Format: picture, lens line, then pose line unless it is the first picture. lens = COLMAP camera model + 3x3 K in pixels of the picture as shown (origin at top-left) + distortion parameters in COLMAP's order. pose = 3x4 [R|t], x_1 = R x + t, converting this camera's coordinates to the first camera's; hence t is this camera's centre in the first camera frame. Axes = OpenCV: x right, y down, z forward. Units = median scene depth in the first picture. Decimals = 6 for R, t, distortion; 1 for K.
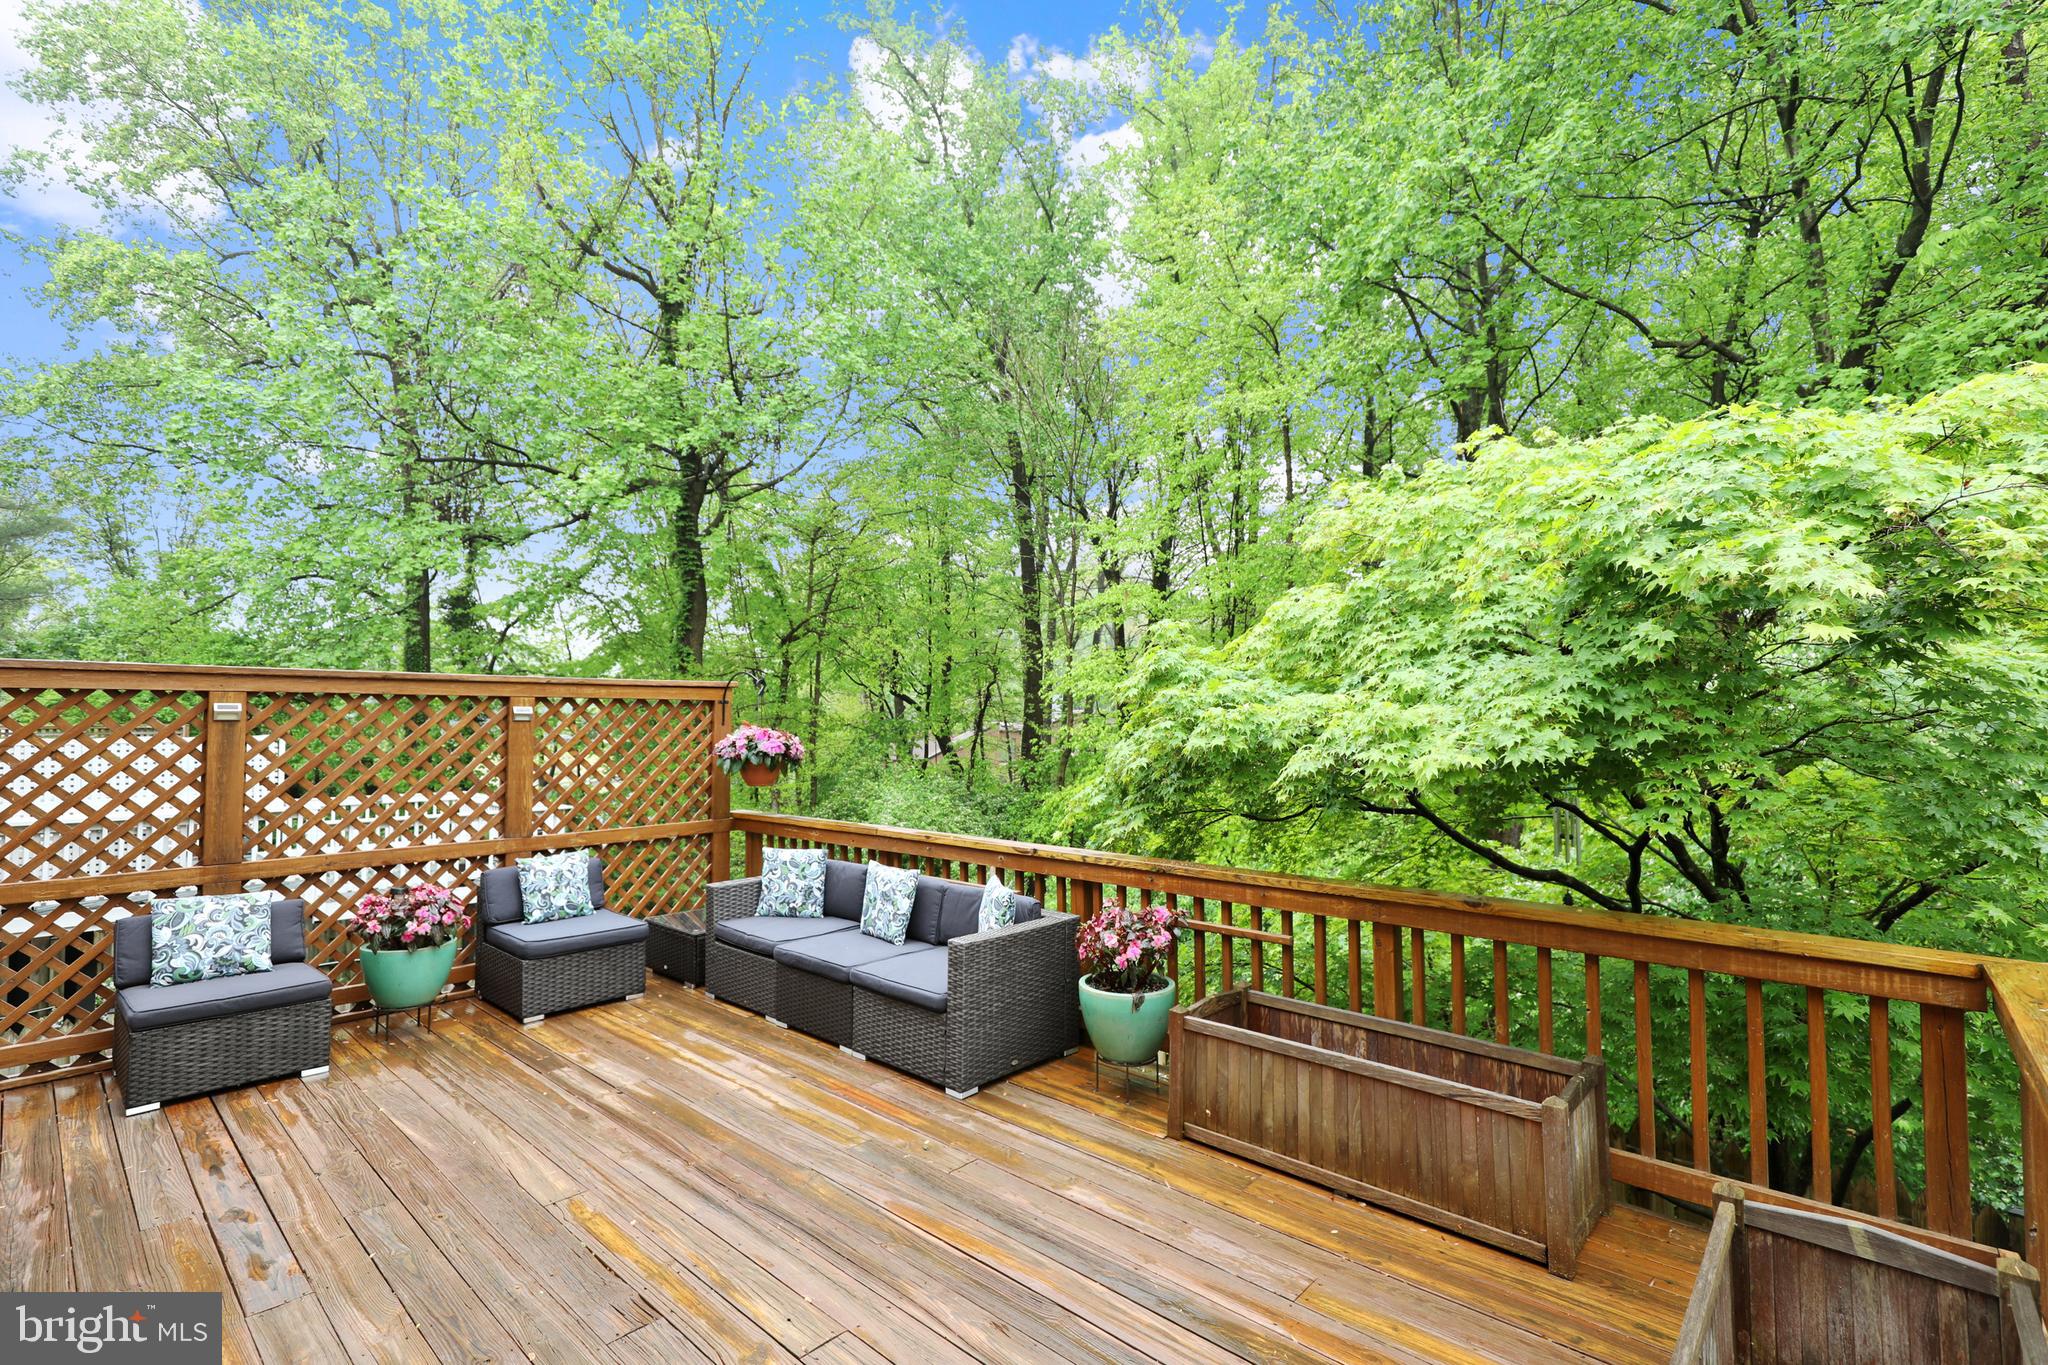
lens RADIAL K [[933.2, 0, 1038.4], [0, 933.2, 695.2], [0, 0, 1]] dist [0.002965, 0.000254]
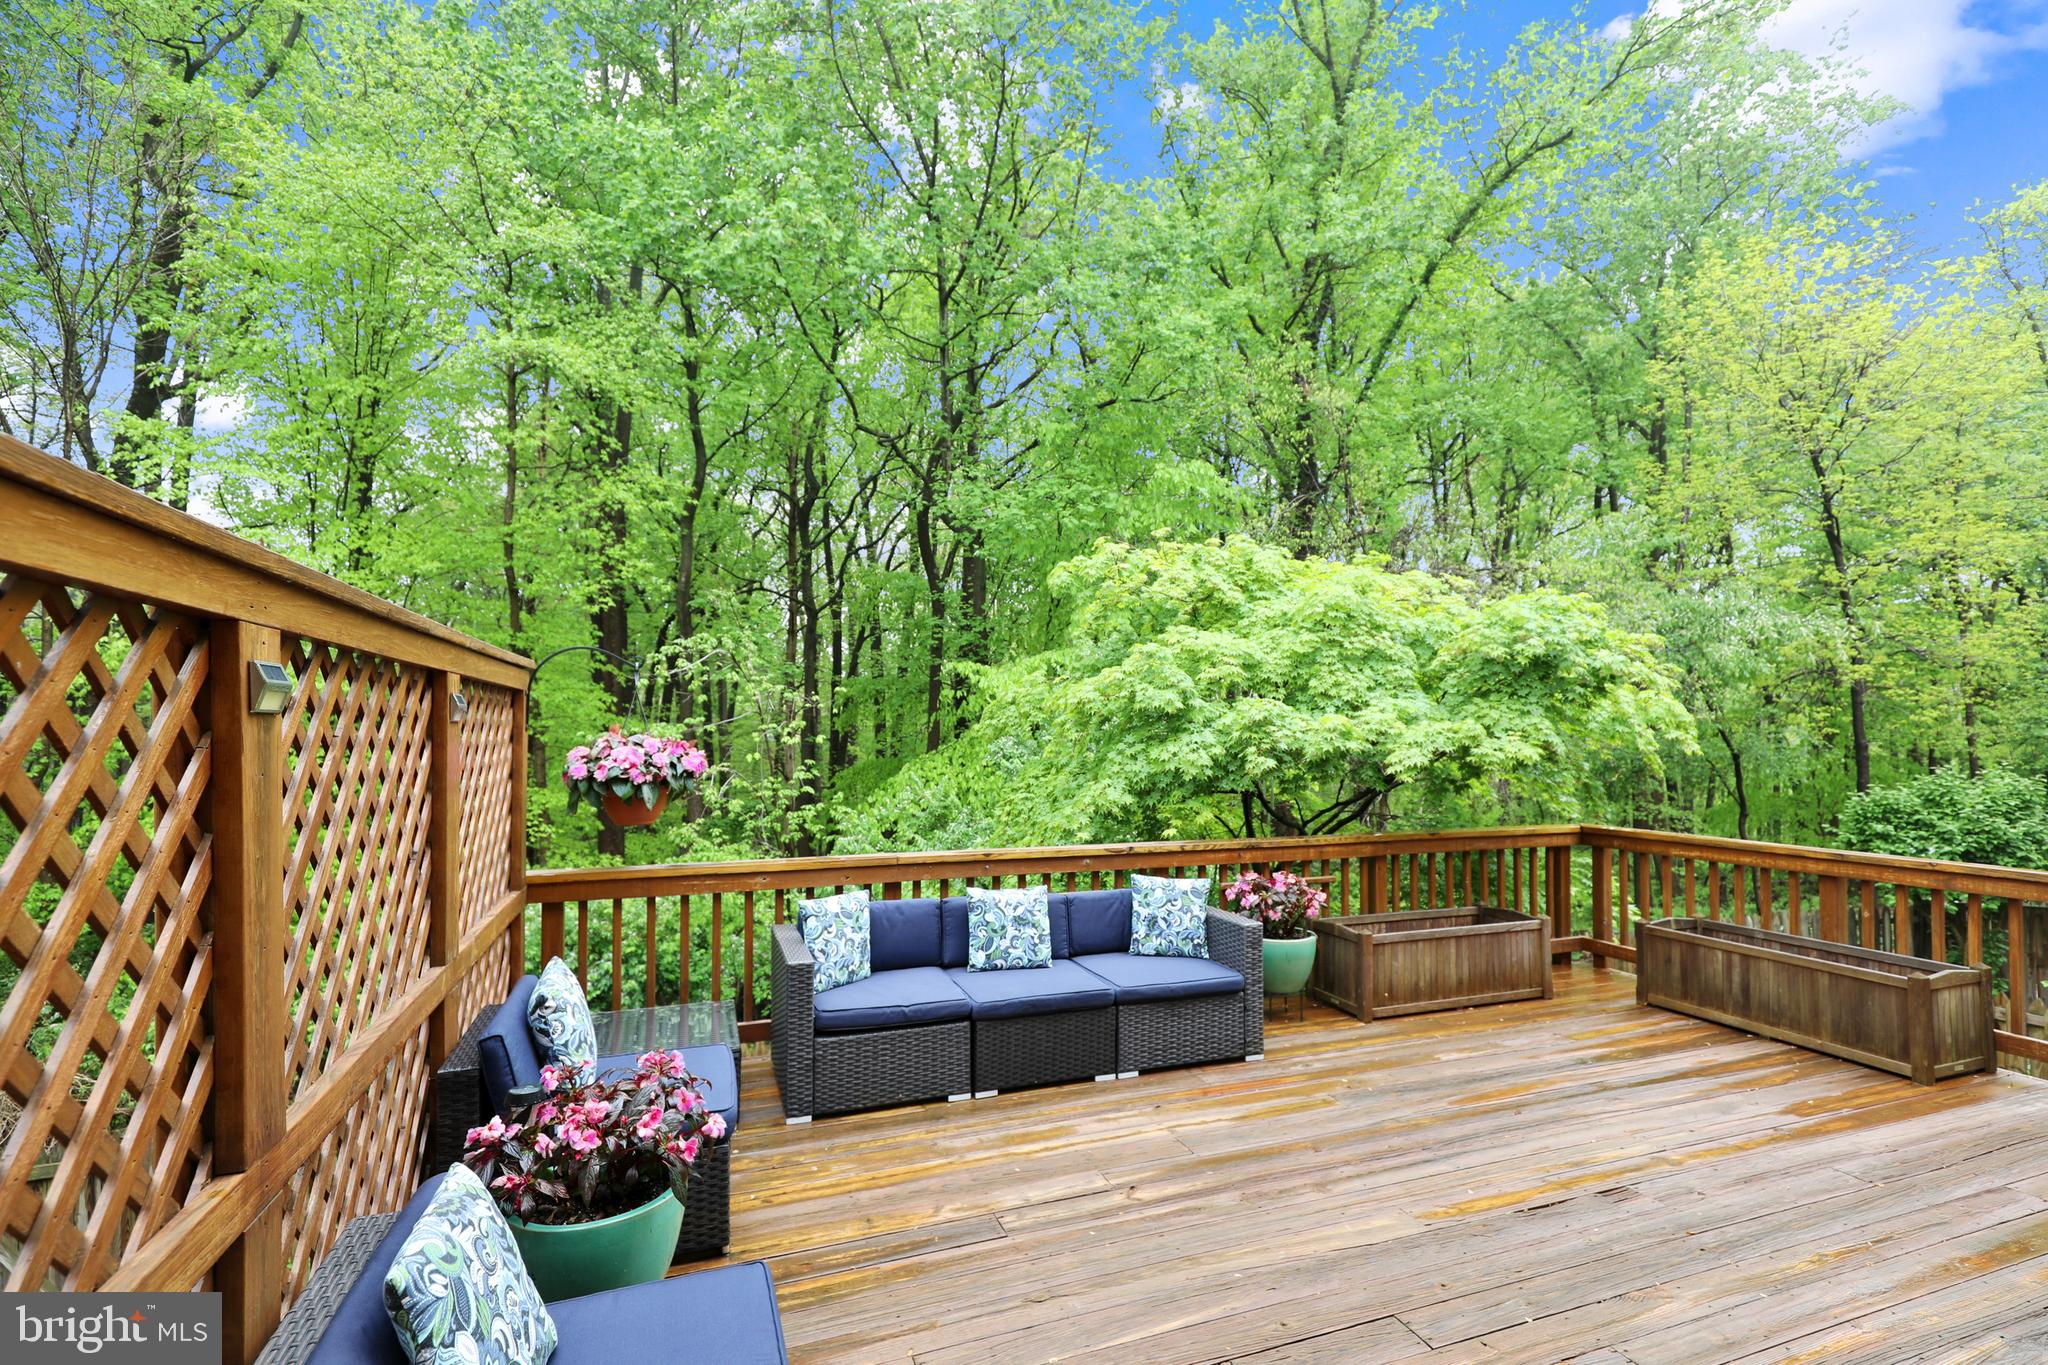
lens RADIAL K [[933.2, 0, 1038.4], [0, 933.2, 695.2], [0, 0, 1]] dist [0.002965, 0.000254]
pose [[0.460393, 0.039928, 0.886817, -1.195336], [-0.026509, 0.999161, -0.031224, 0.028513], [-0.887319, -0.009134, 0.461065, 0.692410]]
